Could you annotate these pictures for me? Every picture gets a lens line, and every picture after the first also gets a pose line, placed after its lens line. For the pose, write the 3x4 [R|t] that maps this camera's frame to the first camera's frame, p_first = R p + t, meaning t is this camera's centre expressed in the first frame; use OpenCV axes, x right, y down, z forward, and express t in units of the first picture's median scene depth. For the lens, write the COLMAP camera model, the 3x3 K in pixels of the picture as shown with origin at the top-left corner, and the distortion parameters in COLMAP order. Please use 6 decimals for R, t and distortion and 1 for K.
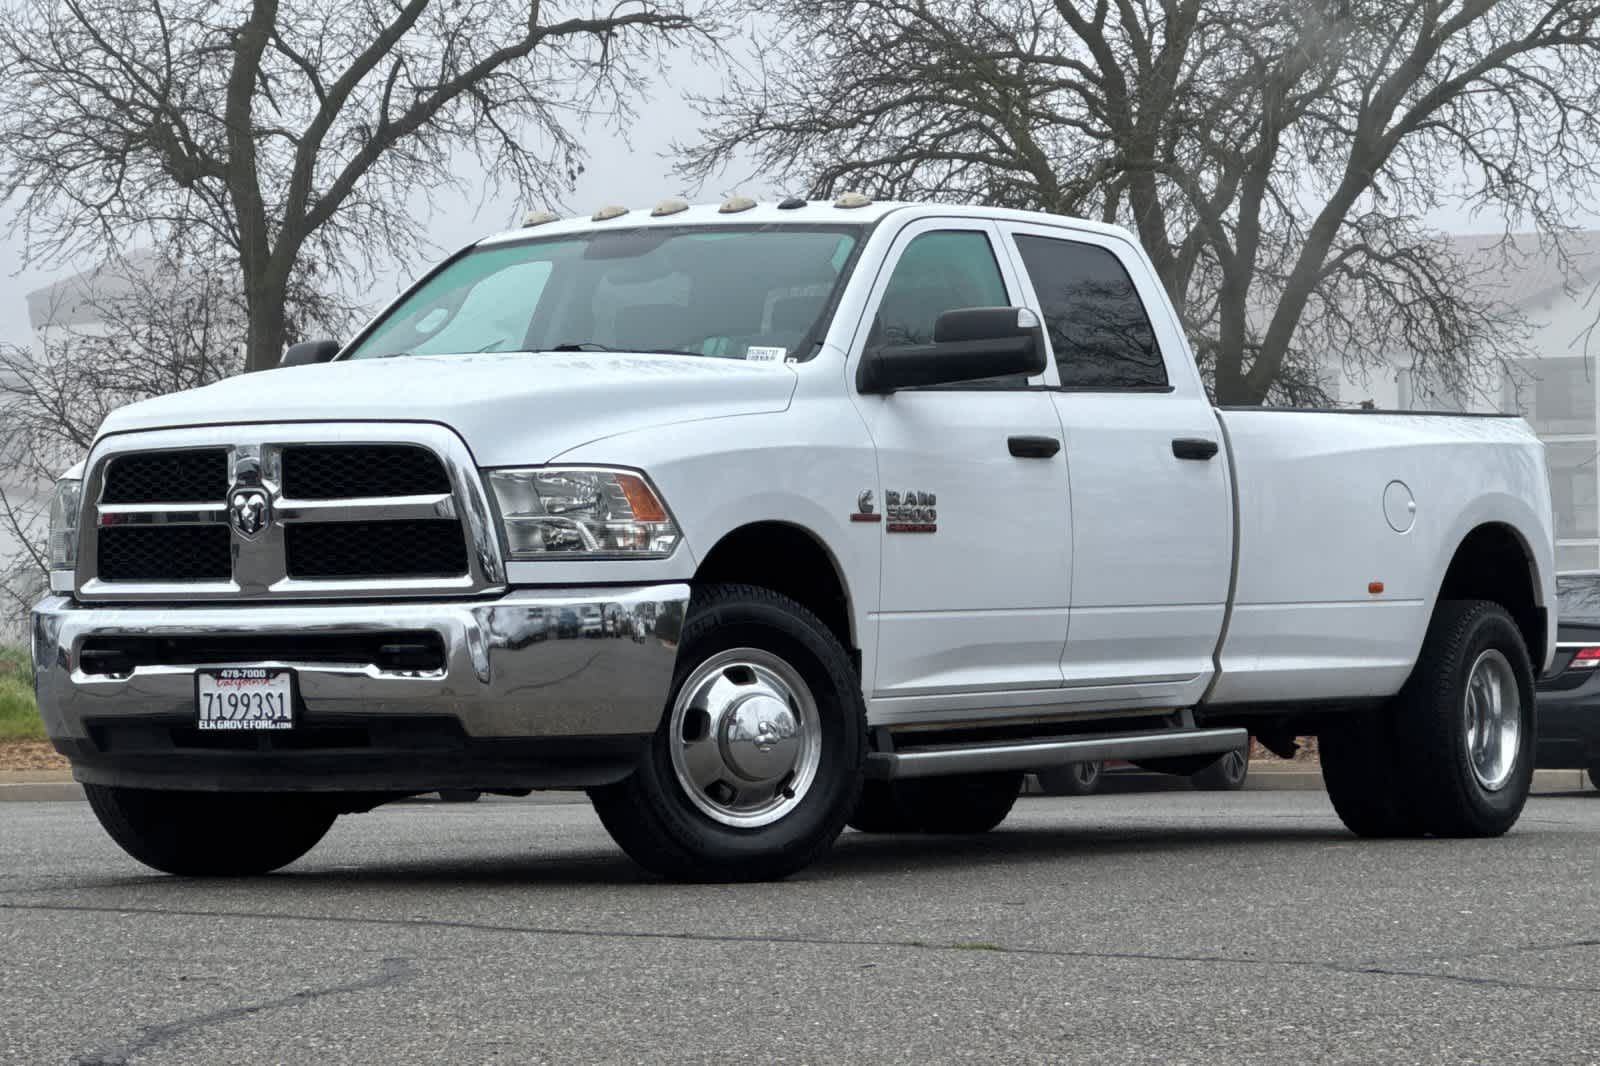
lens RADIAL K [[4319.0, 0, 800.0], [0, 4319.0, 533.0], [0, 0, 1]] dist [-1.652546, 34.385632]
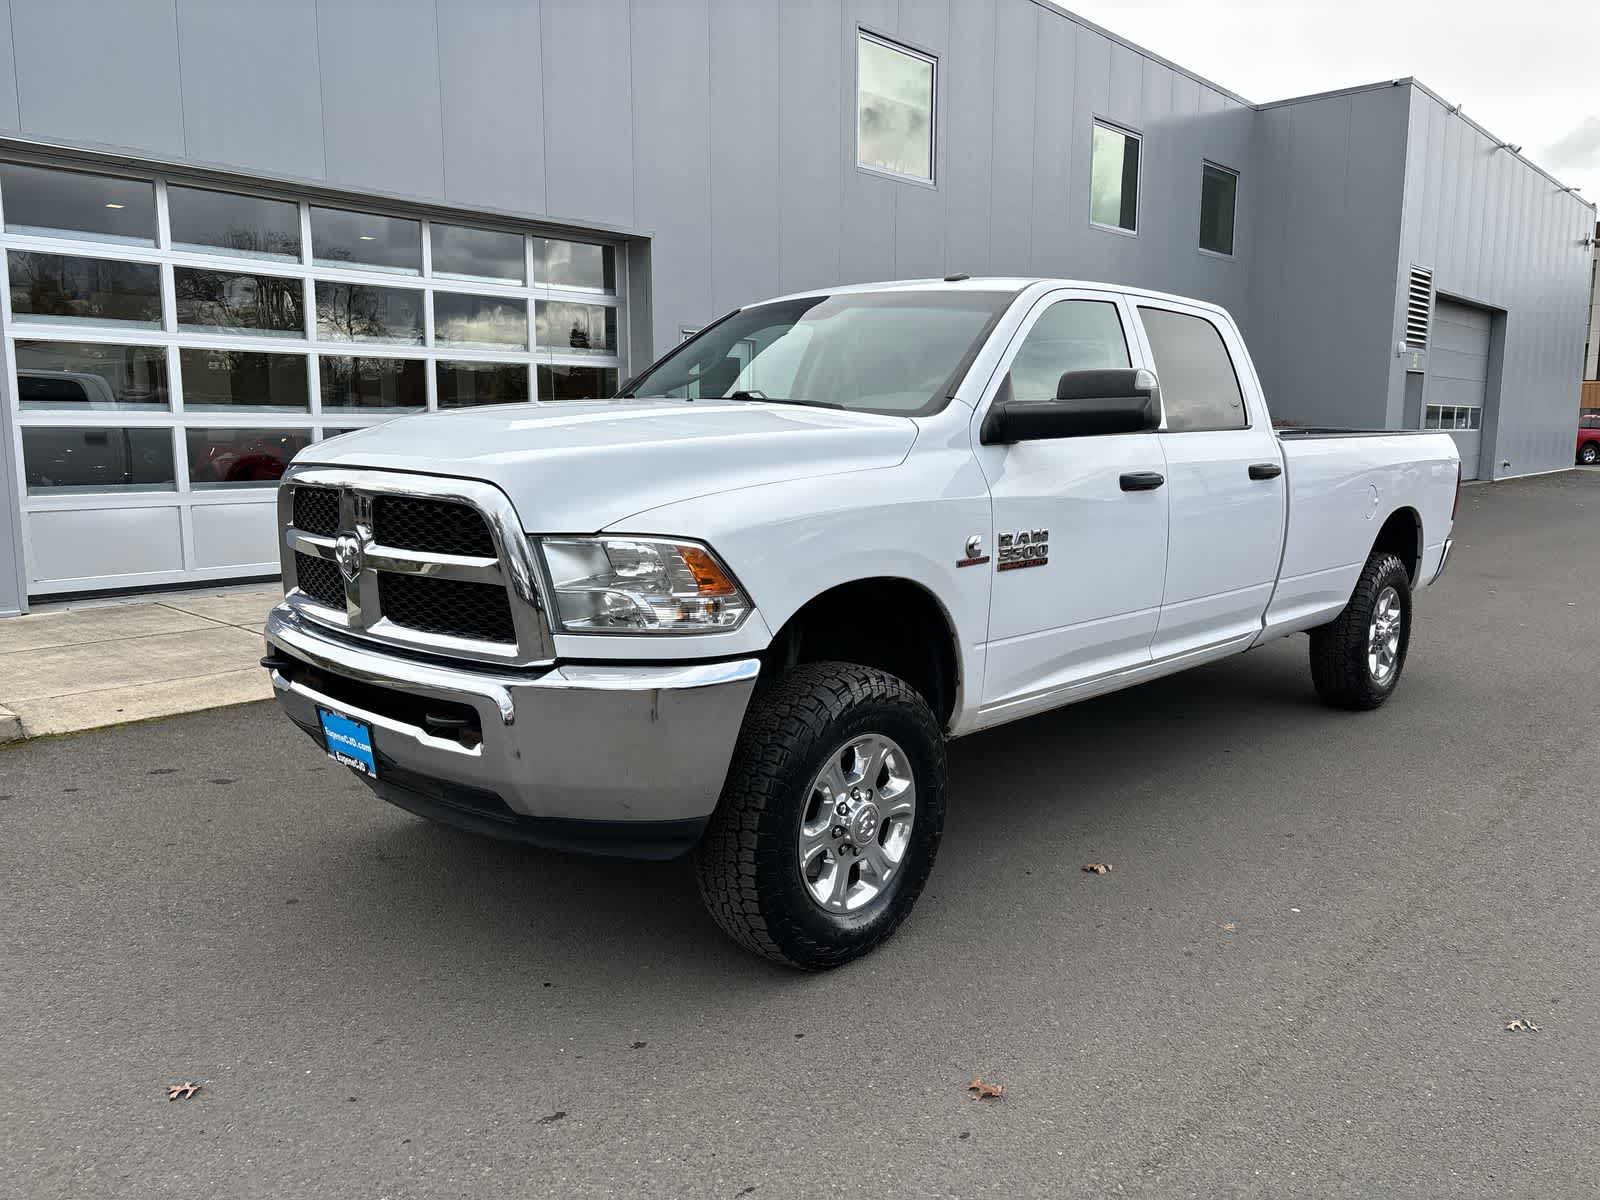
lens RADIAL K [[1200.6, 0, 800.0], [0, 1200.6, 600.0], [0, 0, 1]] dist [0.059596, -0.000072]
pose [[0.976836, 0.061227, -0.205042, 0.035062], [-0.030490, 0.988240, 0.149839, -0.038725], [0.211805, -0.140117, 0.967215, 0.694417]]
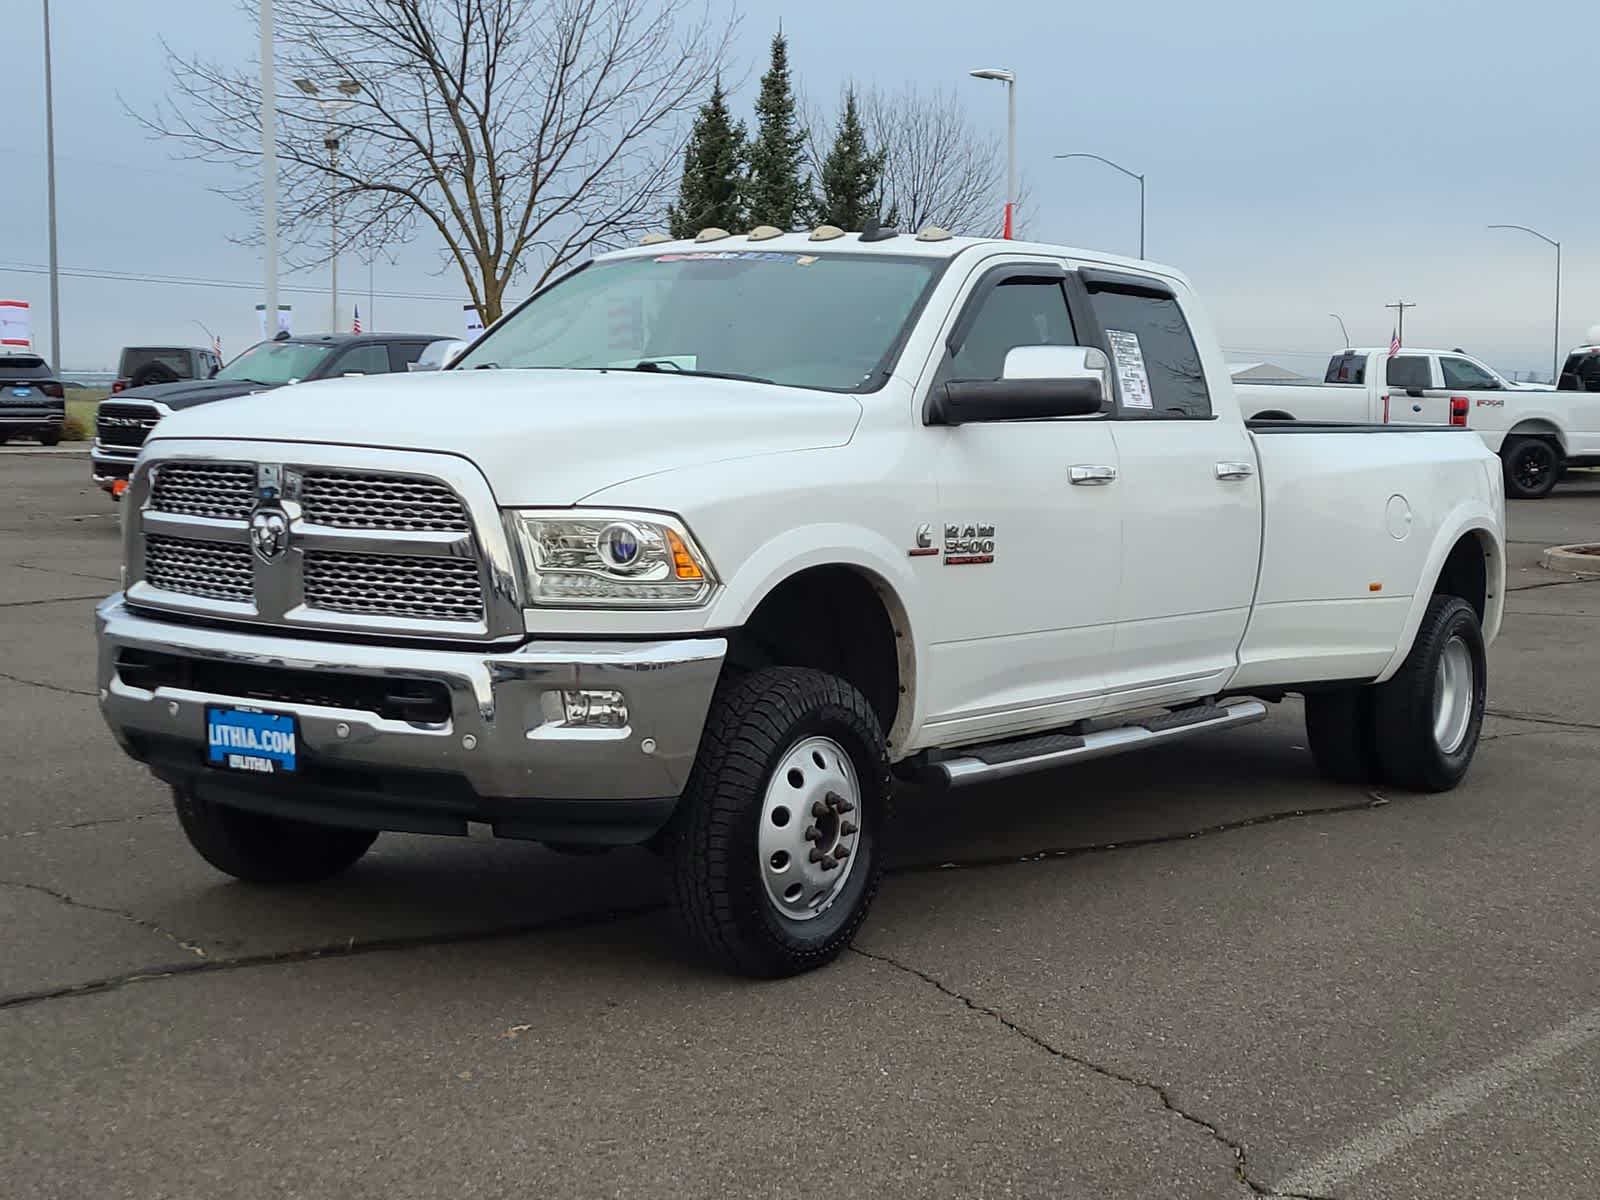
lens RADIAL K [[2306.8, 0, 800.0], [0, 2306.8, 600.0], [0, 0, 1]] dist [-0.046450, -0.018838]
pose [[0.997405, 0.050865, -0.050942, 0.014594], [-0.046574, 0.995533, 0.082126, -0.035782], [0.054892, -0.079540, 0.995319, 0.464400]]
